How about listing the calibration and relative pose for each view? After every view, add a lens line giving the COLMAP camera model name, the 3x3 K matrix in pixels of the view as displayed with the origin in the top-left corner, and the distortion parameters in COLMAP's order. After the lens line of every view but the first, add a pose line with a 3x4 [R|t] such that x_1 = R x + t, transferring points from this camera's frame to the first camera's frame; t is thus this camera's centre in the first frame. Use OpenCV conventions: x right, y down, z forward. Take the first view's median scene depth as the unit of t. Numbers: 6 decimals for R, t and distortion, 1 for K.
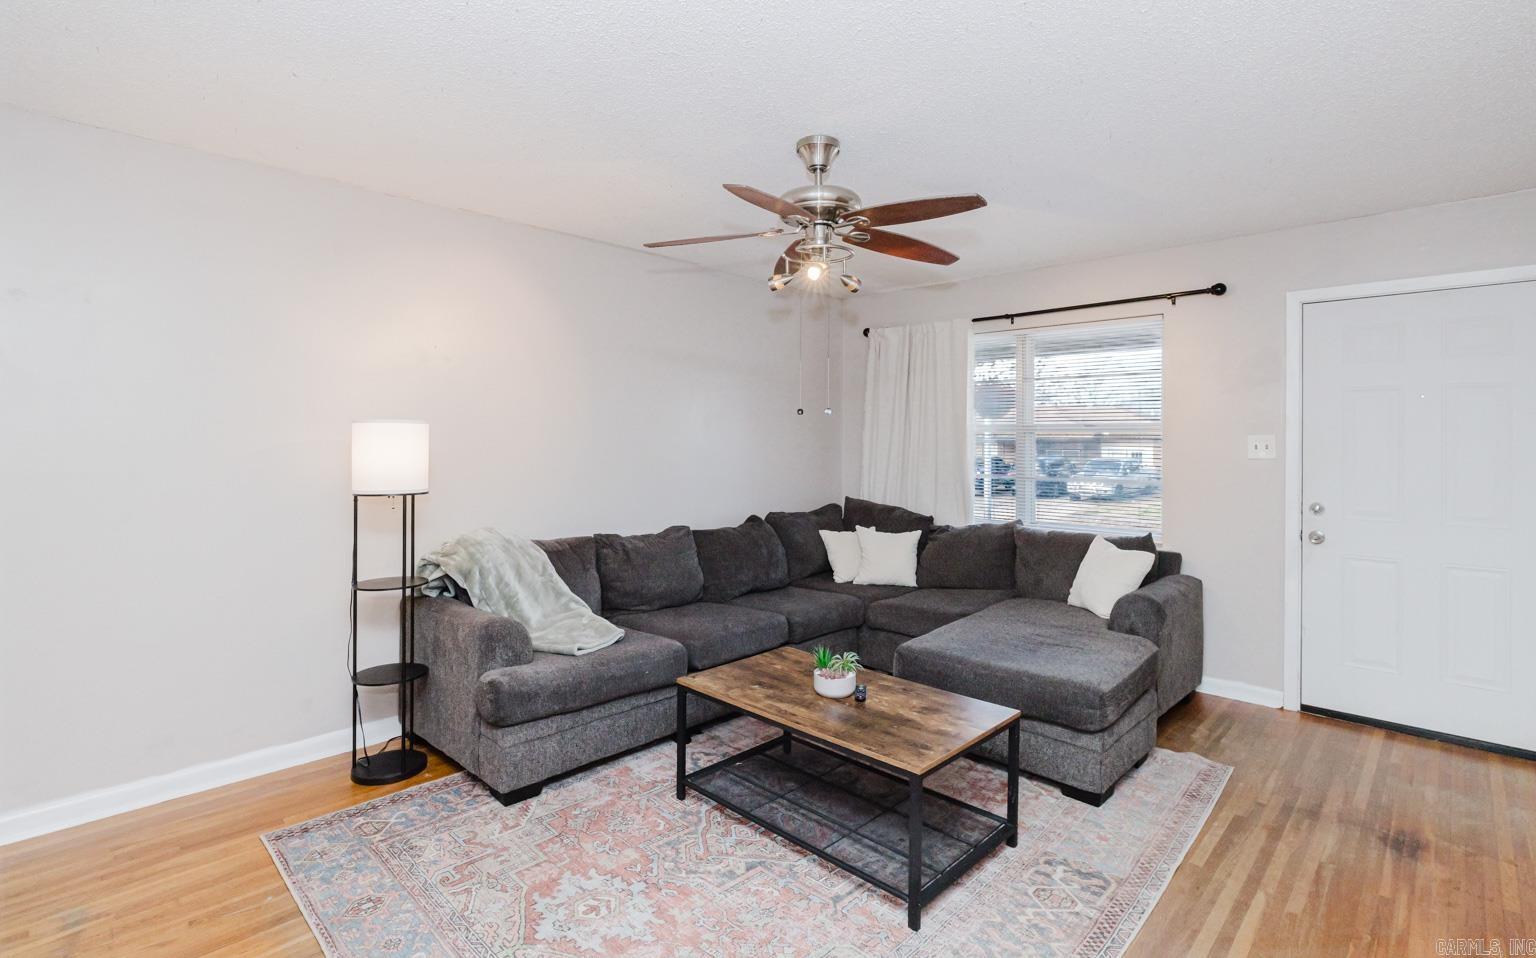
lens RADIAL K [[742.6, 0, 766.7], [0, 742.6, 471.7], [0, 0, 1]] dist [0.003904, -0.000293]
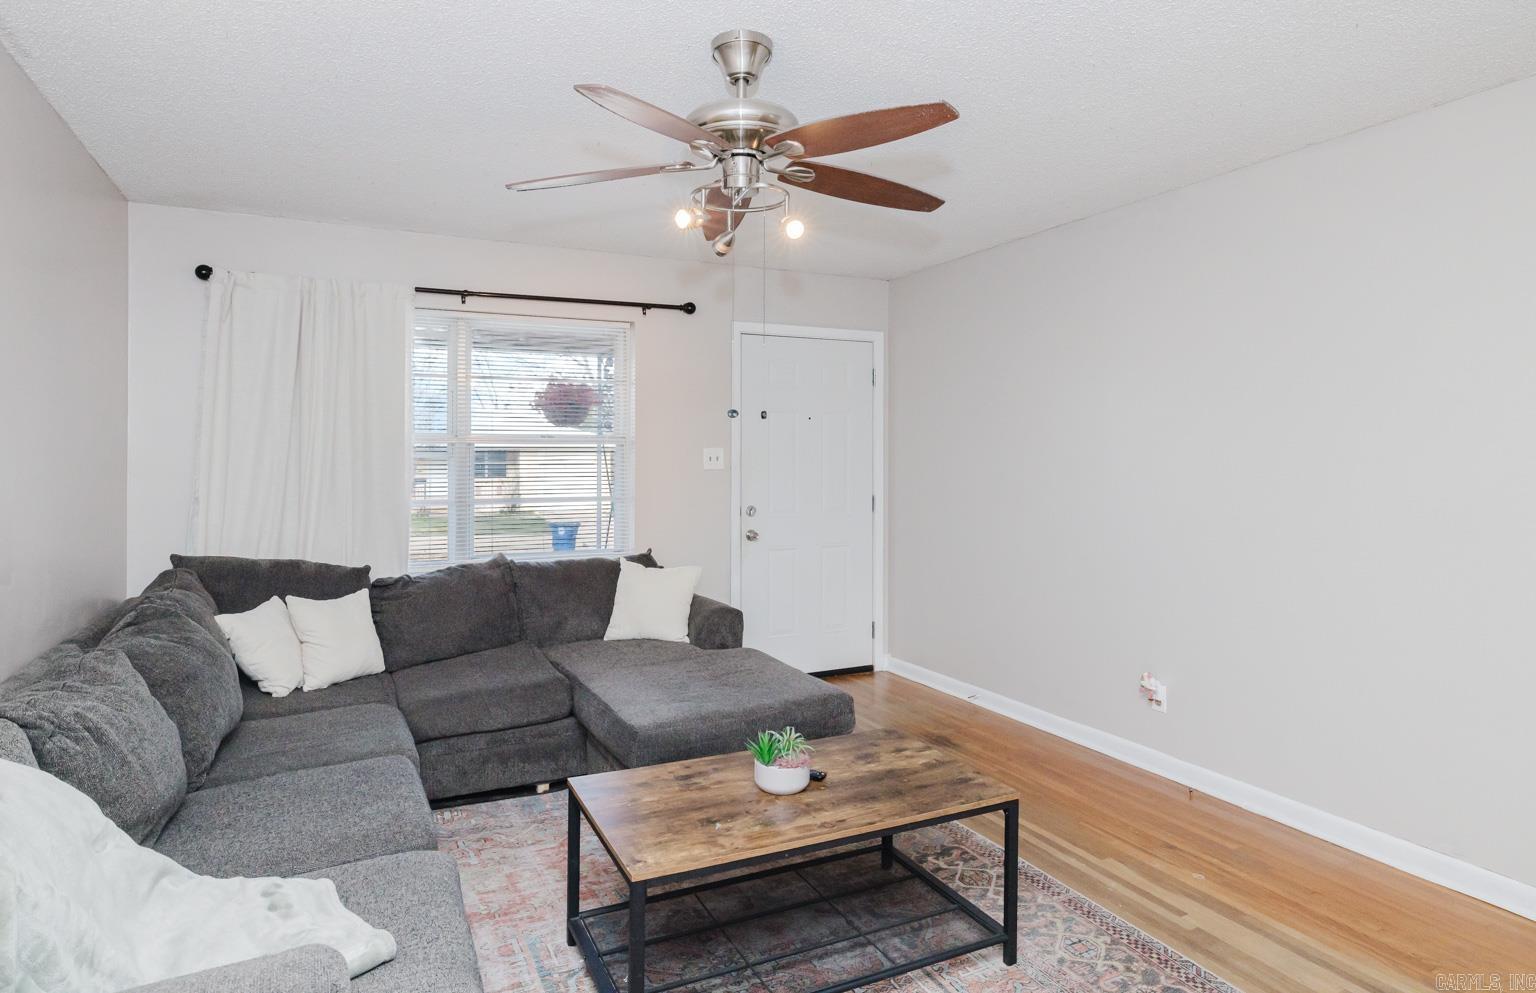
lens RADIAL K [[870.3, 0, 764.8], [0, 870.3, 494.0], [0, 0, 1]] dist [0.012511, 0.001189]
pose [[0.344133, -0.049023, 0.937640, -0.684547], [0.047450, 0.998268, 0.034778, -0.029959], [-0.937721, 0.032523, 0.345863, 0.652041]]
